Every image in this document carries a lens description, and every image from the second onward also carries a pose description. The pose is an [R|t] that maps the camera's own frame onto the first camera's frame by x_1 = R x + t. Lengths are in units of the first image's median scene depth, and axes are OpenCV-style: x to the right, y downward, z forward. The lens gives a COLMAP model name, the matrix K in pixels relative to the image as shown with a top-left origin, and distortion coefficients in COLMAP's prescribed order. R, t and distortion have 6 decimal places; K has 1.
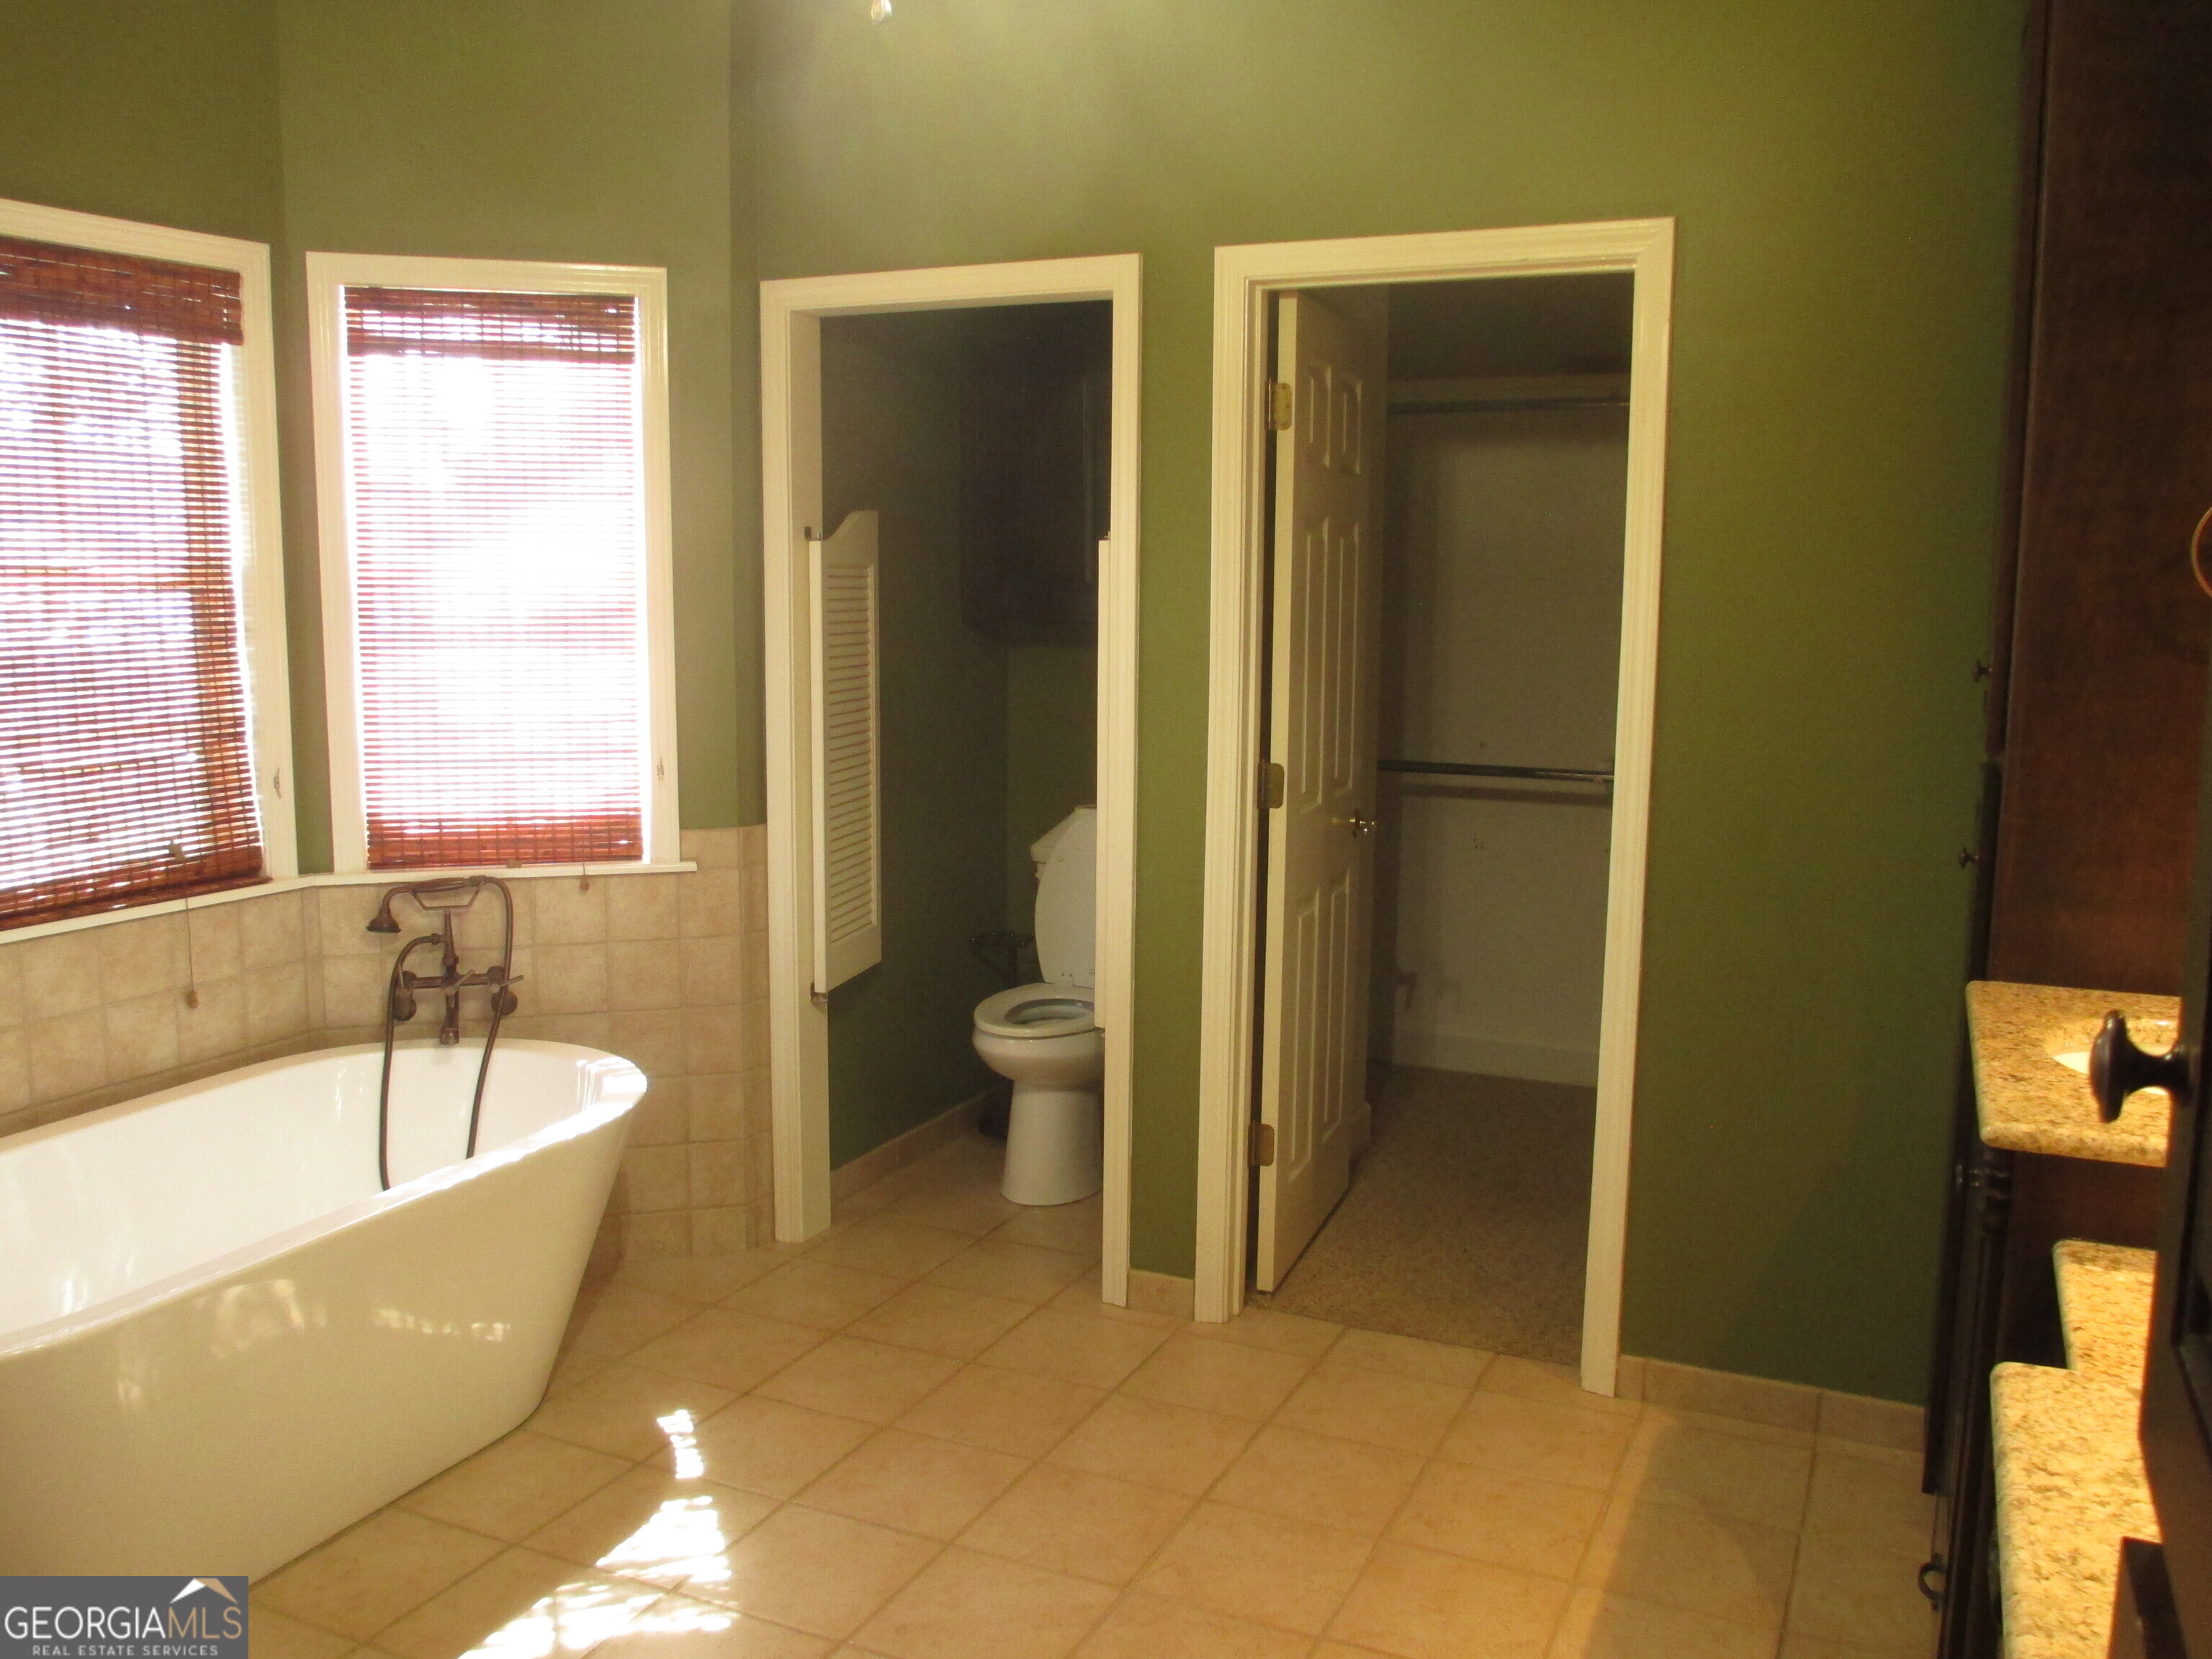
lens RADIAL K [[1824.9, 0, 1145.6], [0, 1824.9, 824.7], [0, 0, 1]] dist [-0.067441, 0.002812]
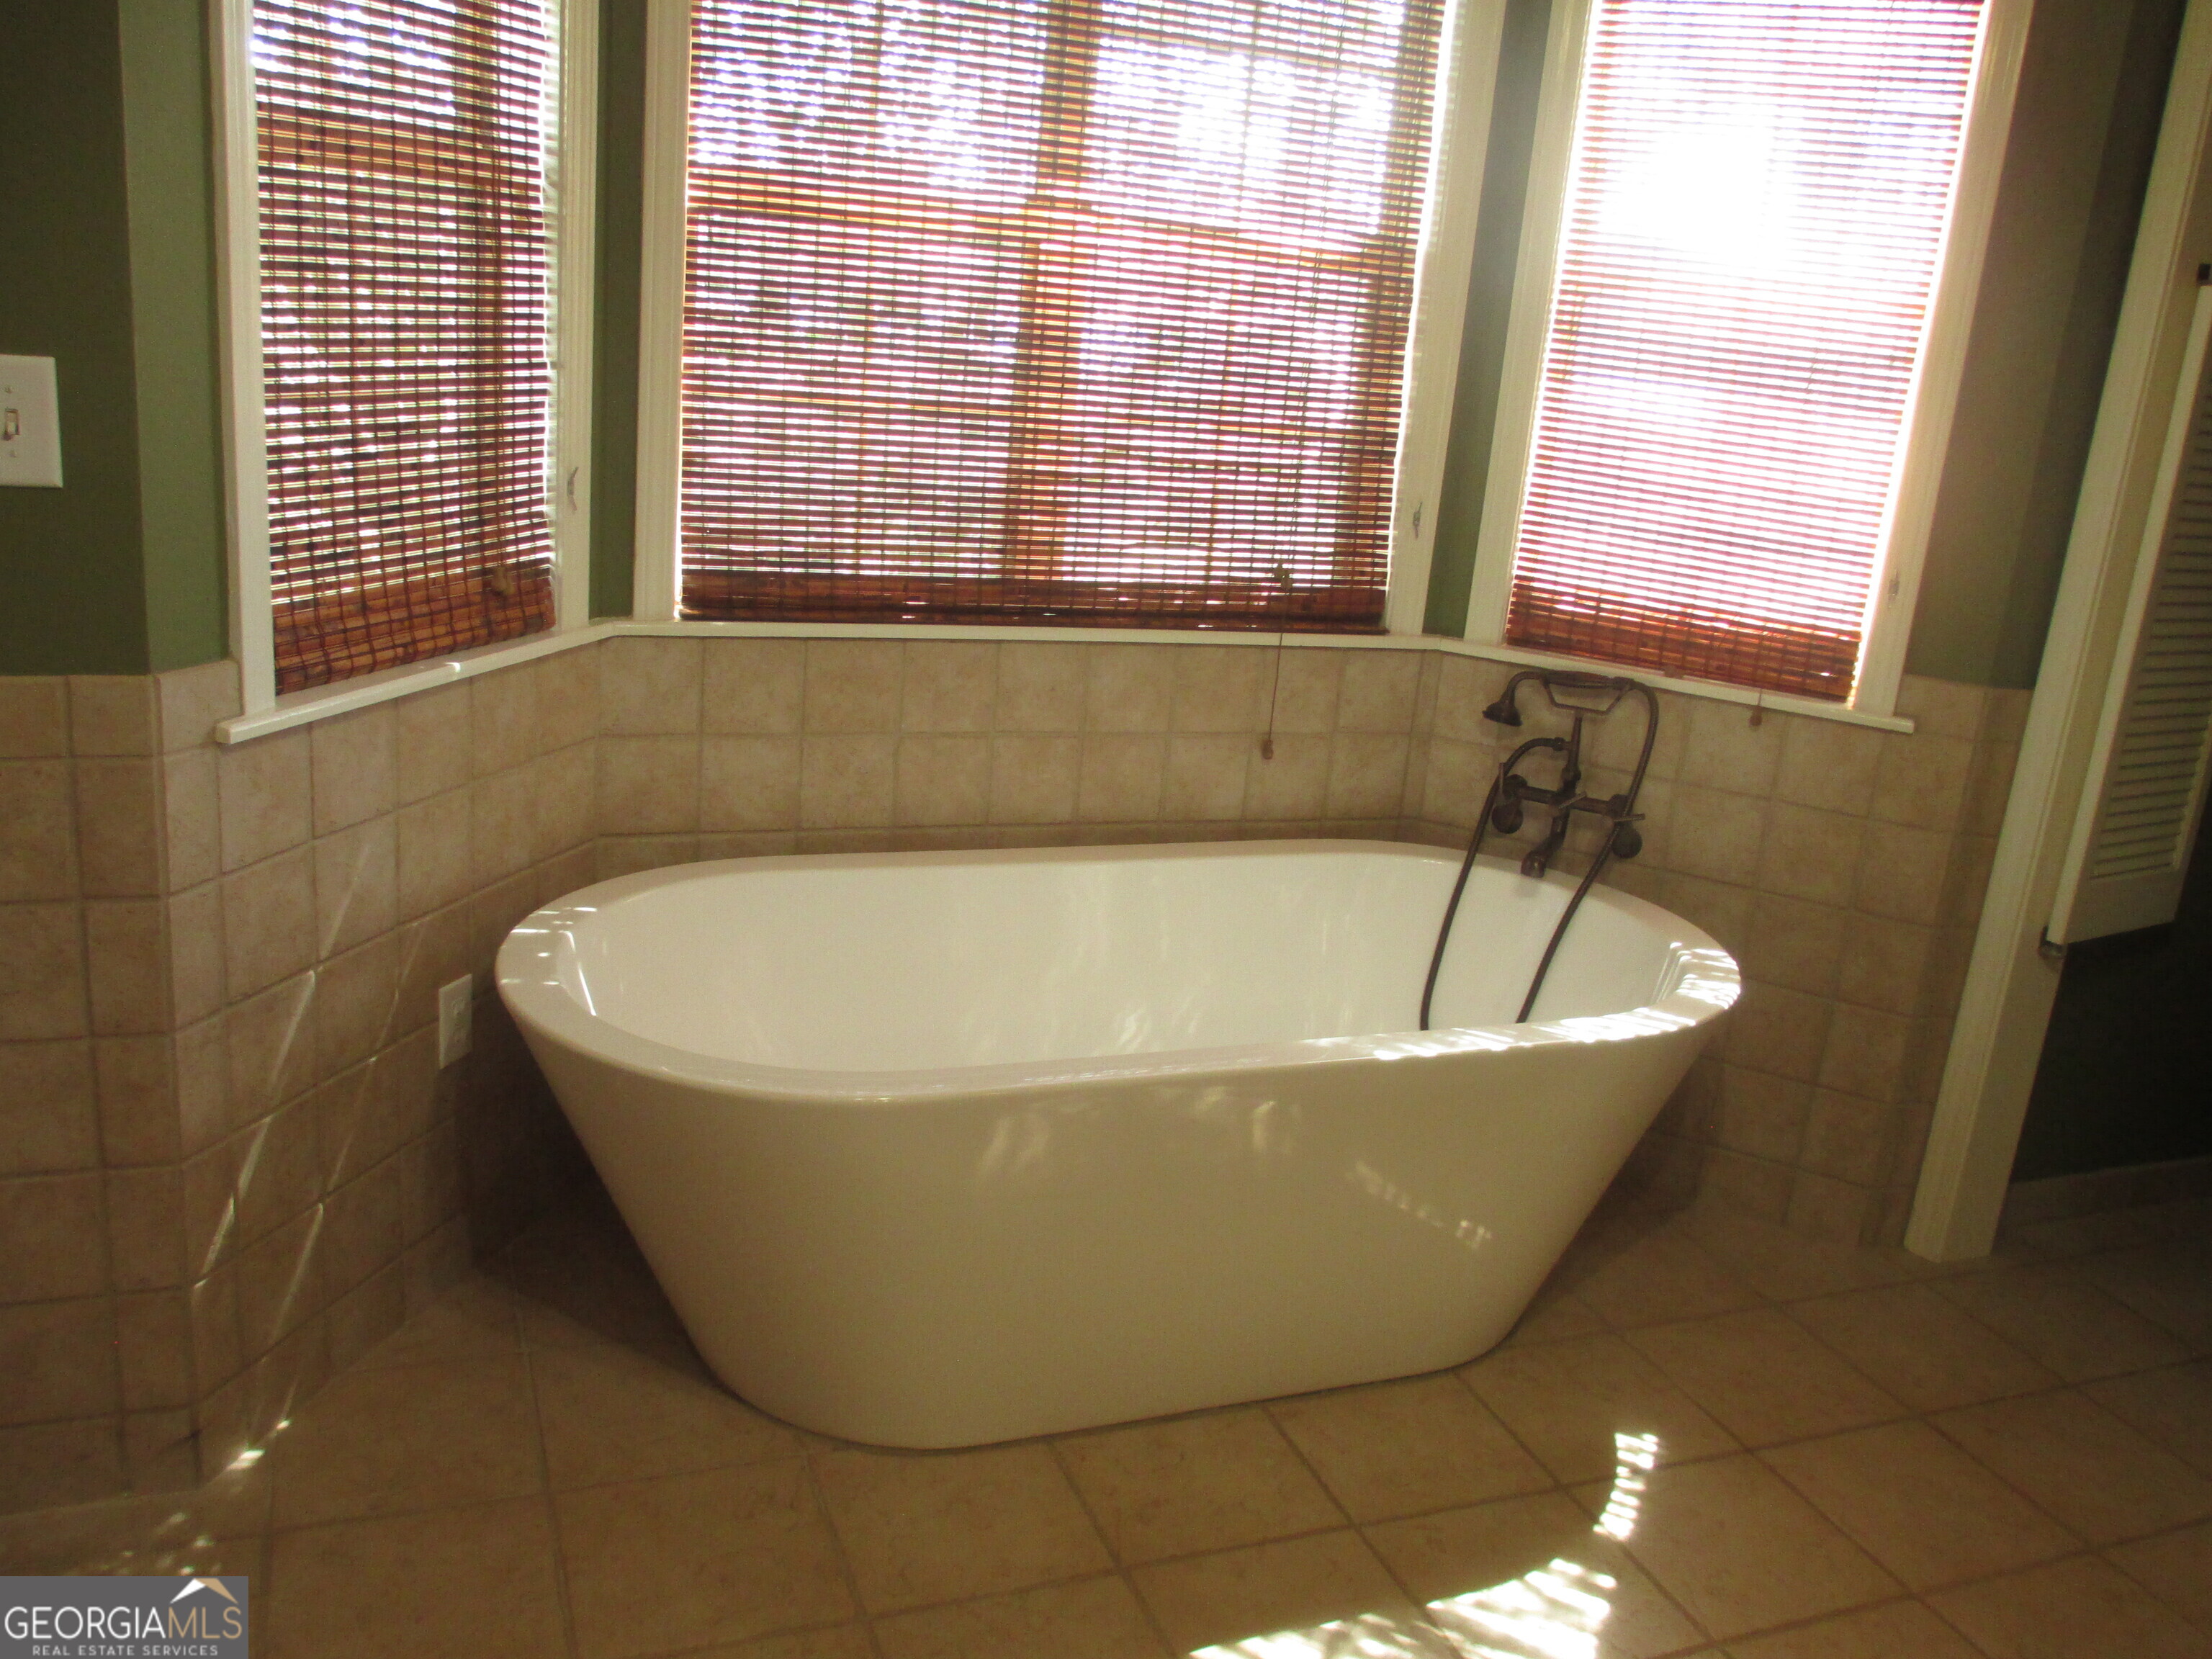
lens RADIAL K [[1936.3, 0, 1102.3], [0, 1936.3, 818.4], [0, 0, 1]] dist [-0.048511, 0.021356]
pose [[0.721845, 0.244887, -0.647280, 0.024893], [-0.183269, 0.969551, 0.162432, -0.007335], [0.667348, 0.001376, 0.744745, 0.229729]]
